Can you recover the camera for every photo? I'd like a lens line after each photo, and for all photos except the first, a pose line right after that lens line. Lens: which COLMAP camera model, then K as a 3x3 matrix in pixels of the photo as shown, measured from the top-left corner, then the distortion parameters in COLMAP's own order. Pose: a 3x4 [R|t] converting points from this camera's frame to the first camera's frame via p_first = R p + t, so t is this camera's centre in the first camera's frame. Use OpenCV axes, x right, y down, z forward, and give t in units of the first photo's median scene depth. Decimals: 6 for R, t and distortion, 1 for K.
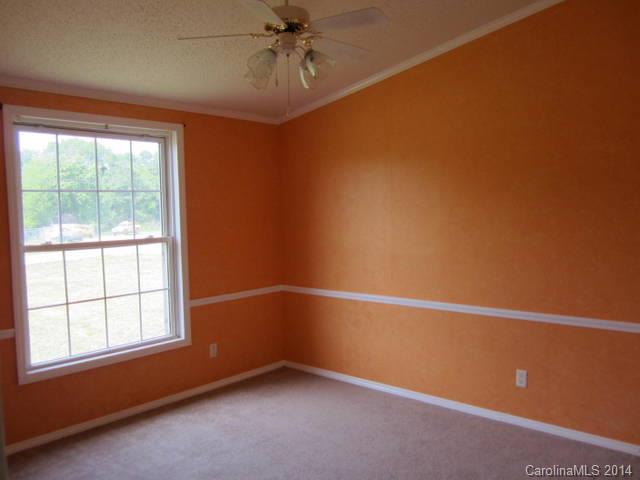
lens RADIAL K [[590.0, 0, 302.8], [0, 590.0, 281.9], [0, 0, 1]] dist [0.013048, 0.013345]
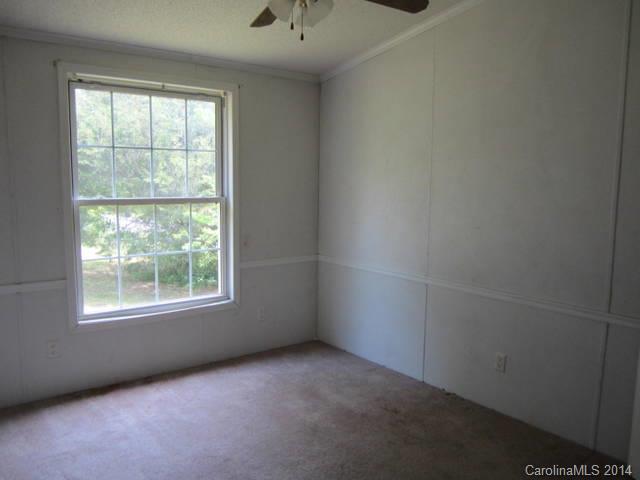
lens RADIAL K [[548.2, 0, 320.0], [0, 548.2, 240.0], [0, 0, 1]] dist [0.009534, 0.003803]
pose [[0.984483, 0.057197, -0.165899, 0.111639], [-0.057386, 0.998345, 0.003659, -0.018990], [0.165833, 0.005918, 0.986136, 0.128569]]
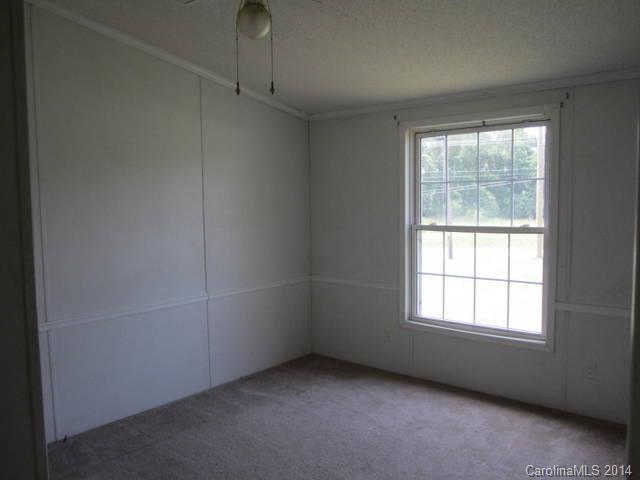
lens RADIAL K [[548.2, 0, 320.0], [0, 548.2, 240.0], [0, 0, 1]] dist [0.009534, 0.003803]
pose [[0.018151, 0.095695, -0.995245, 0.721780], [-0.113959, 0.989120, 0.093028, -0.113182], [0.993320, 0.111728, 0.028859, 0.736090]]
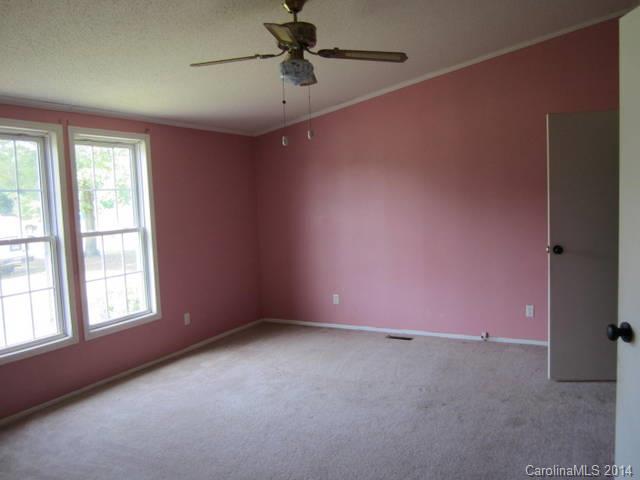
lens RADIAL K [[548.2, 0, 320.0], [0, 548.2, 240.0], [0, 0, 1]] dist [0.009534, 0.003803]
pose [[0.970276, -0.039428, 0.238767, -0.010414], [0.052685, 0.997389, -0.049393, 0.001672], [-0.236196, 0.060505, 0.969820, -0.011572]]
